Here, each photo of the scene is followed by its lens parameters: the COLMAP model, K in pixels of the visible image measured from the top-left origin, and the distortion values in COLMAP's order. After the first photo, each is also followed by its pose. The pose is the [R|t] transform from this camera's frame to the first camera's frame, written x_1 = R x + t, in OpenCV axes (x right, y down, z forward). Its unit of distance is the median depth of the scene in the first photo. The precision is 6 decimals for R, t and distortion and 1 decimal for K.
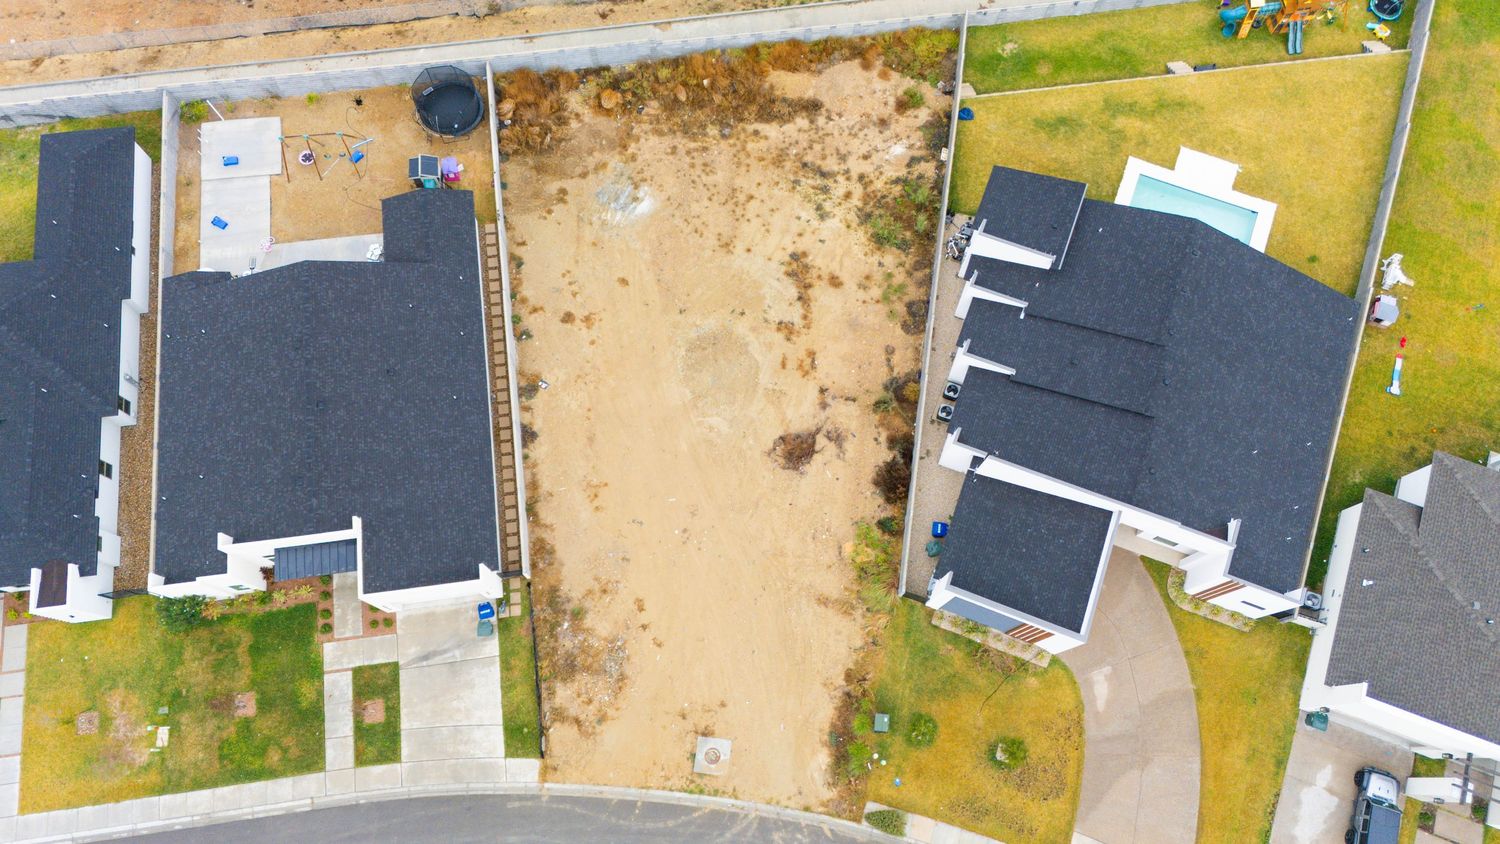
lens RADIAL K [[1099.3, 0, 751.4], [0, 1099.3, 417.5], [0, 0, 1]] dist [0.068201, -0.059623]
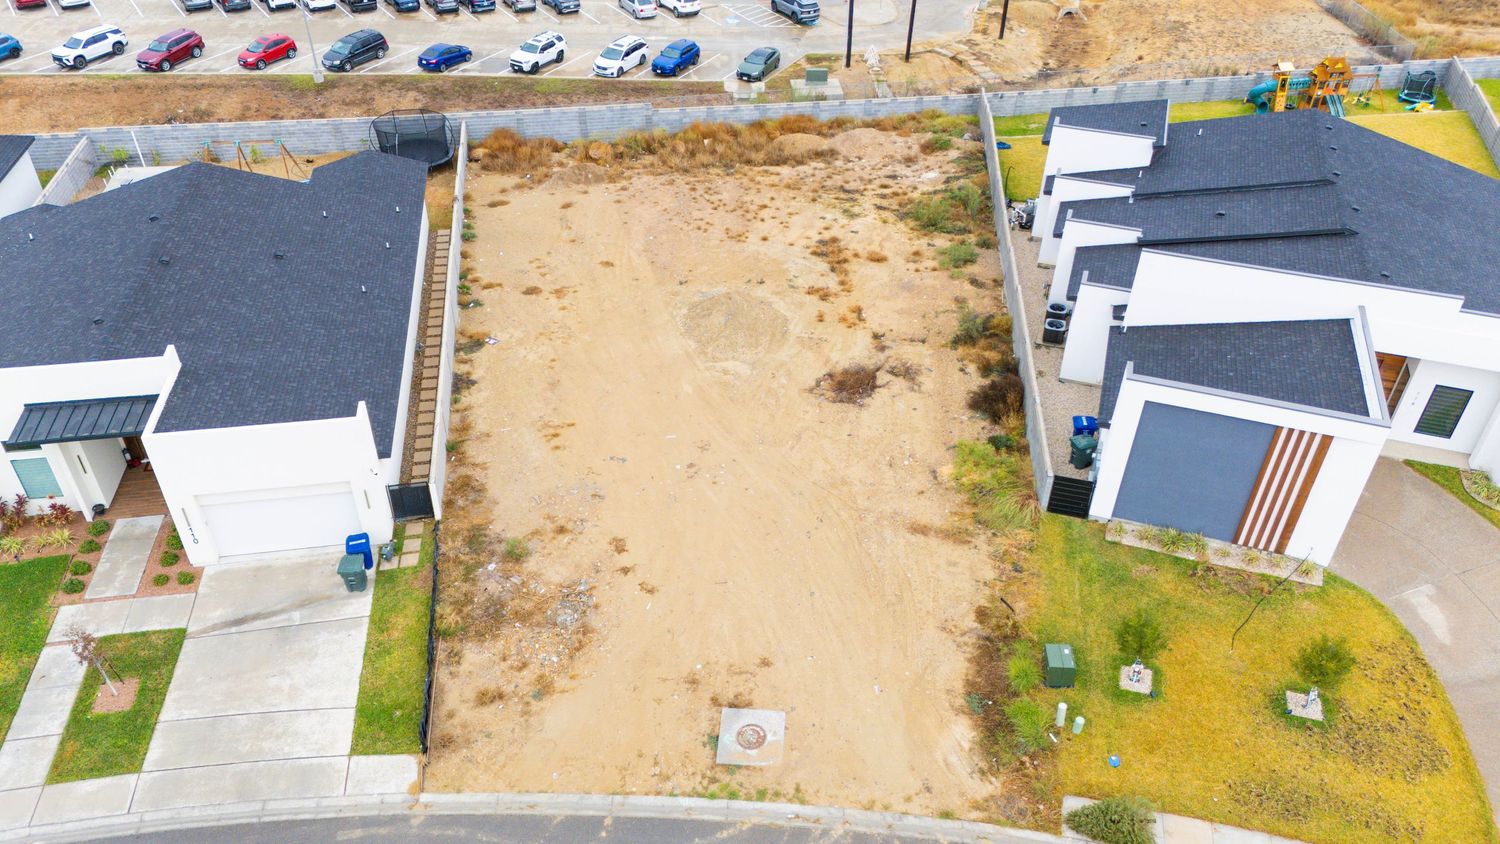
lens RADIAL K [[1099.3, 0, 752.7], [0, 1099.3, 422.2], [0, 0, 1]] dist [0.068201, -0.059623]
pose [[0.999101, -0.029602, 0.030335, -0.043545], [0.041674, 0.816610, -0.575683, 0.460757], [-0.007730, 0.576430, 0.817110, 0.461352]]
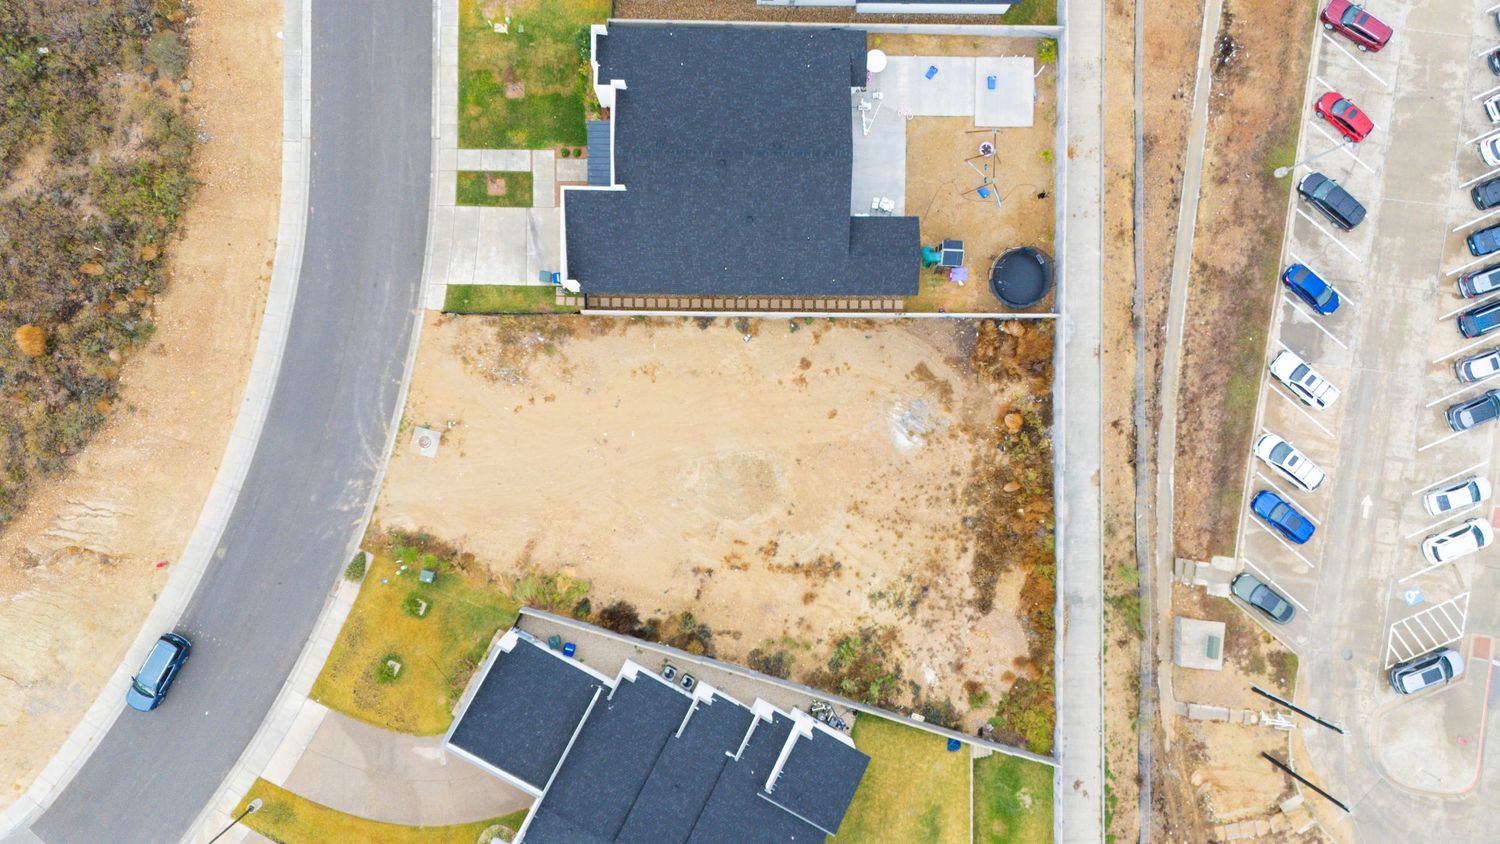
lens RADIAL K [[1099.3, 0, 751.4], [0, 1099.3, 415.9], [0, 0, 1]] dist [0.068201, -0.059623]
pose [[-0.137202, 0.990230, -0.024912, -0.081064], [-0.953125, -0.125131, 0.275490, -0.389424], [0.269681, 0.061542, 0.960981, -0.135035]]
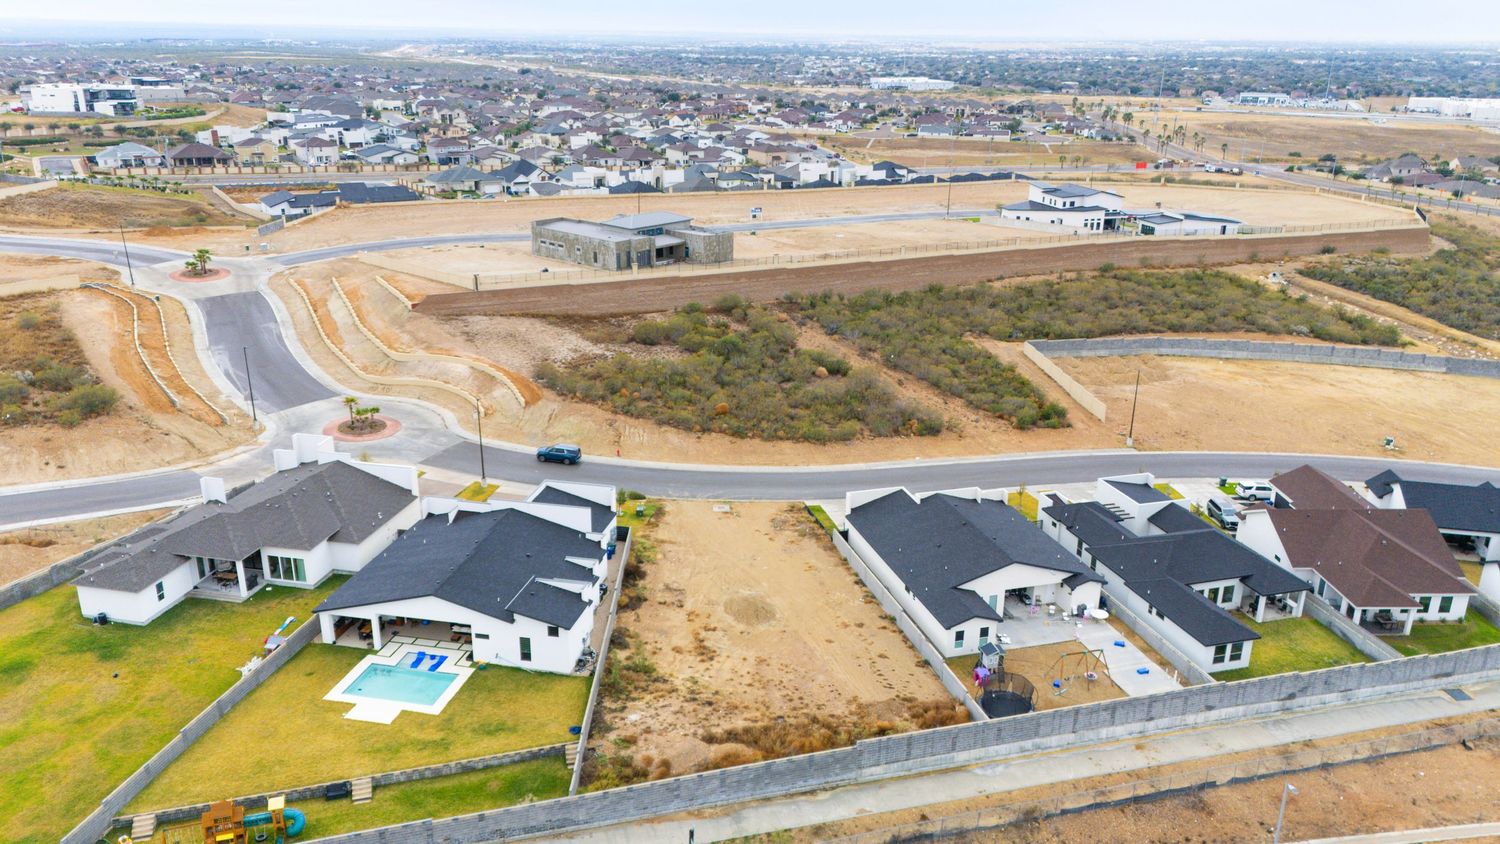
lens RADIAL K [[1099.3, 0, 751.6], [0, 1099.3, 413.2], [0, 0, 1]] dist [0.068201, -0.059623]
pose [[-0.987560, 0.016124, -0.156415, 0.213260], [-0.156820, -0.027980, 0.987231, -1.614381], [0.011541, 0.999478, 0.030161, 0.724548]]
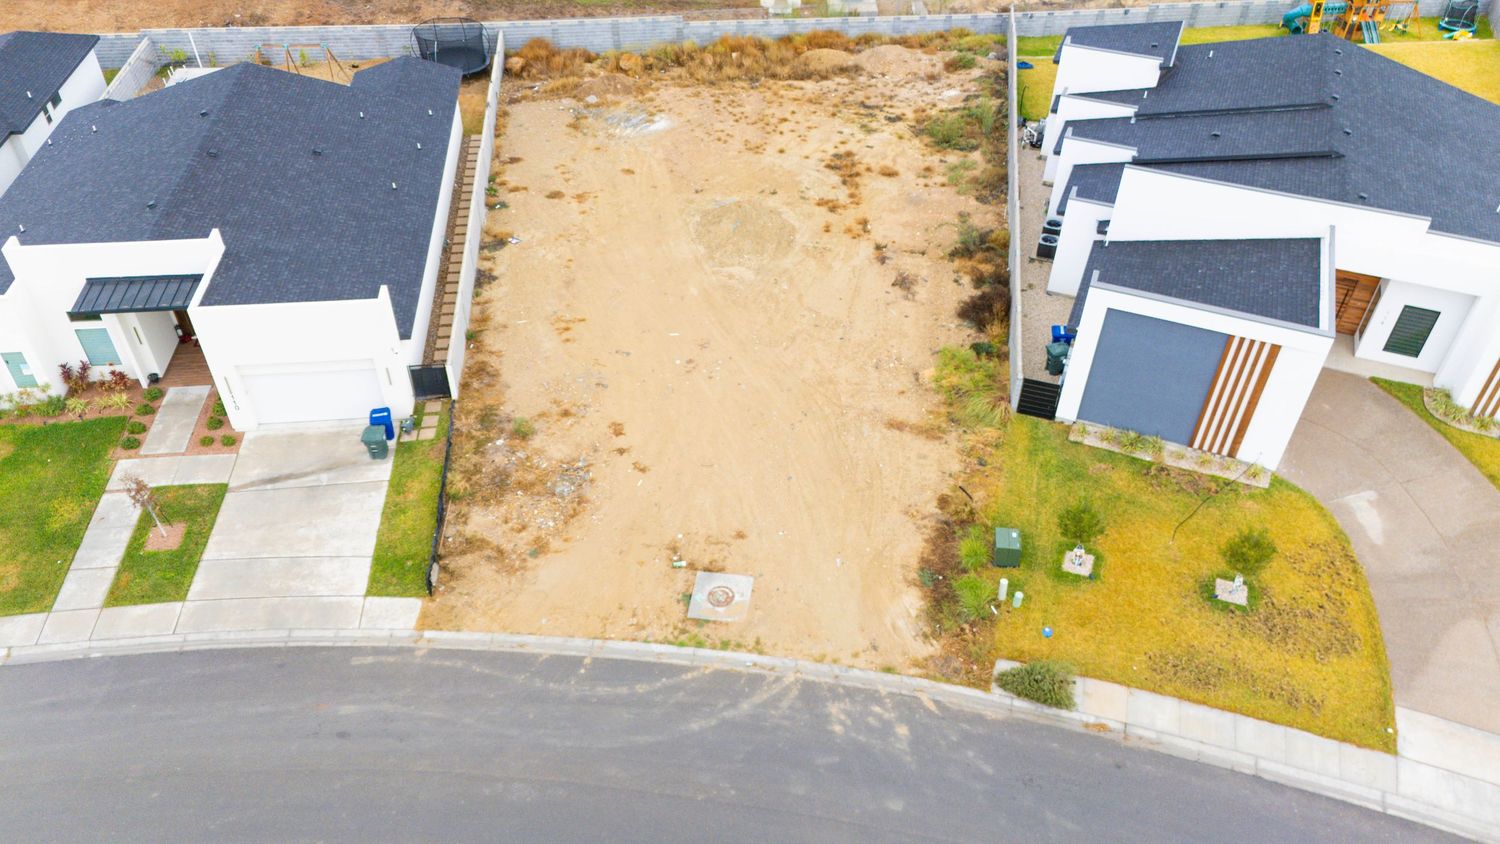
lens RADIAL K [[1099.3, 0, 751.2], [0, 1099.3, 422.8], [0, 0, 1]] dist [0.068201, -0.059623]
pose [[0.999755, 0.006583, -0.021129, -0.007174], [-0.016643, 0.852937, -0.521749, 0.502692], [0.014587, 0.521972, 0.852838, 0.434375]]
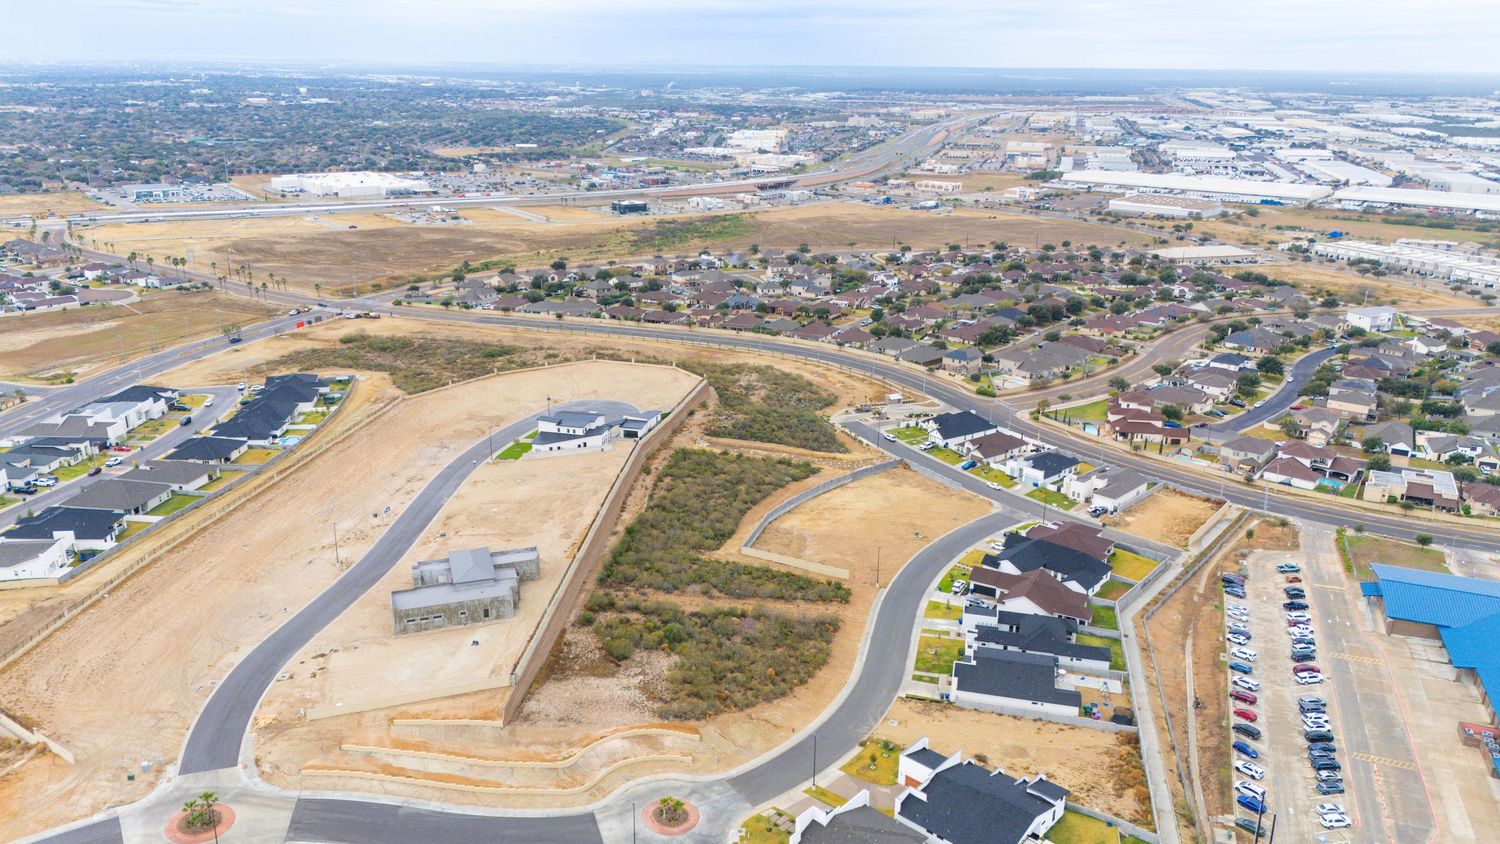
lens RADIAL K [[1099.3, 0, 755.0], [0, 1099.3, 434.7], [0, 0, 1]] dist [0.068201, -0.059623]
pose [[-0.351046, 0.272214, -0.895916, 2.826469], [-0.900367, 0.164594, 0.402801, -0.806004], [0.257111, 0.948055, 0.187312, -0.586252]]
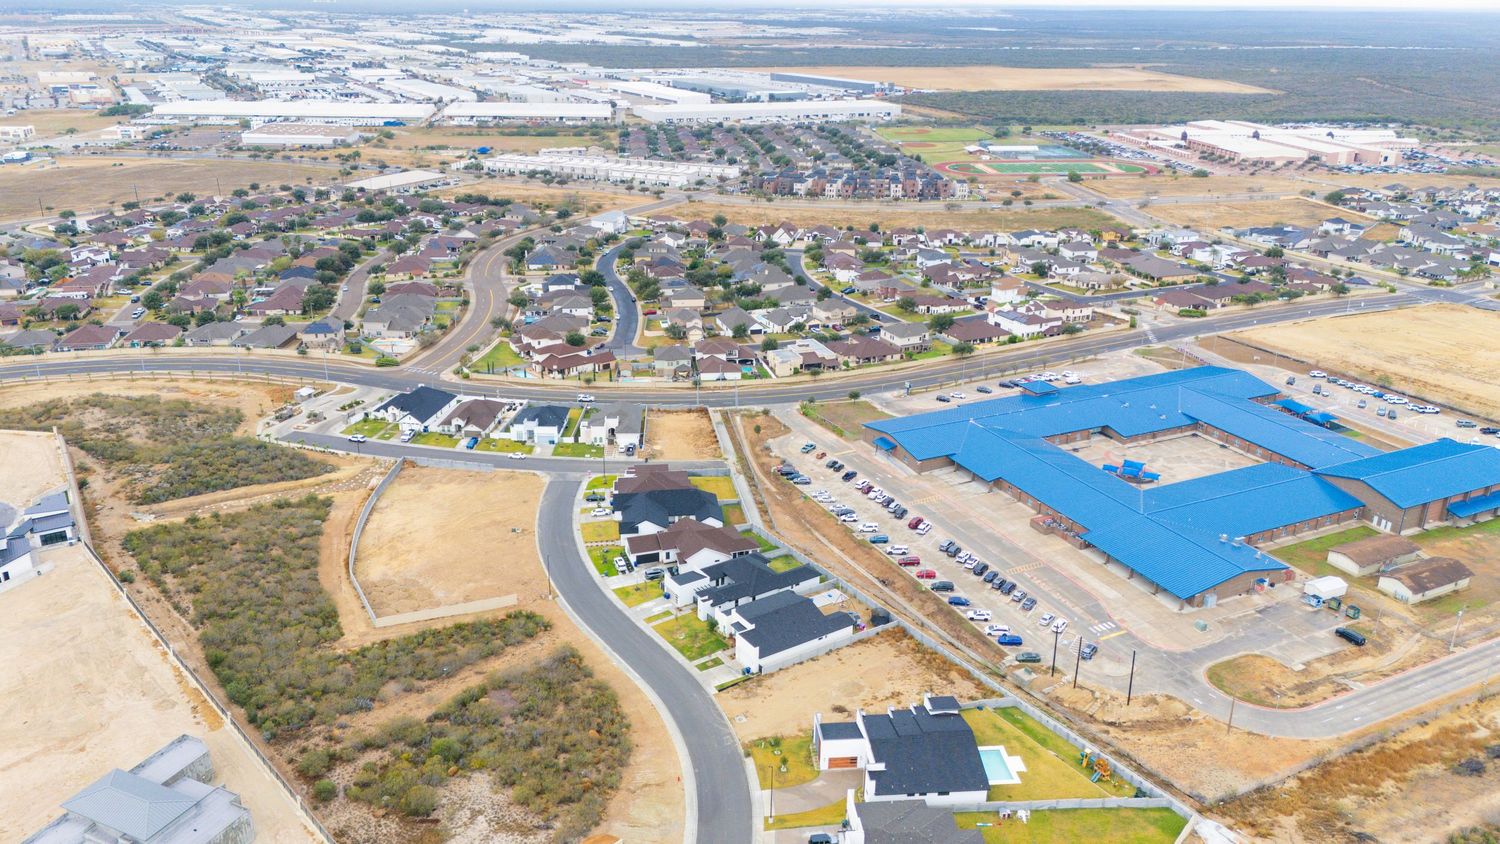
lens RADIAL K [[1099.3, 0, 762.3], [0, 1099.3, 416.3], [0, 0, 1]] dist [0.068201, -0.059623]
pose [[0.451655, 0.302177, -0.839462, 2.315580], [-0.853775, 0.419514, -0.308345, 0.832611], [0.258991, 0.855977, 0.447467, -1.130456]]
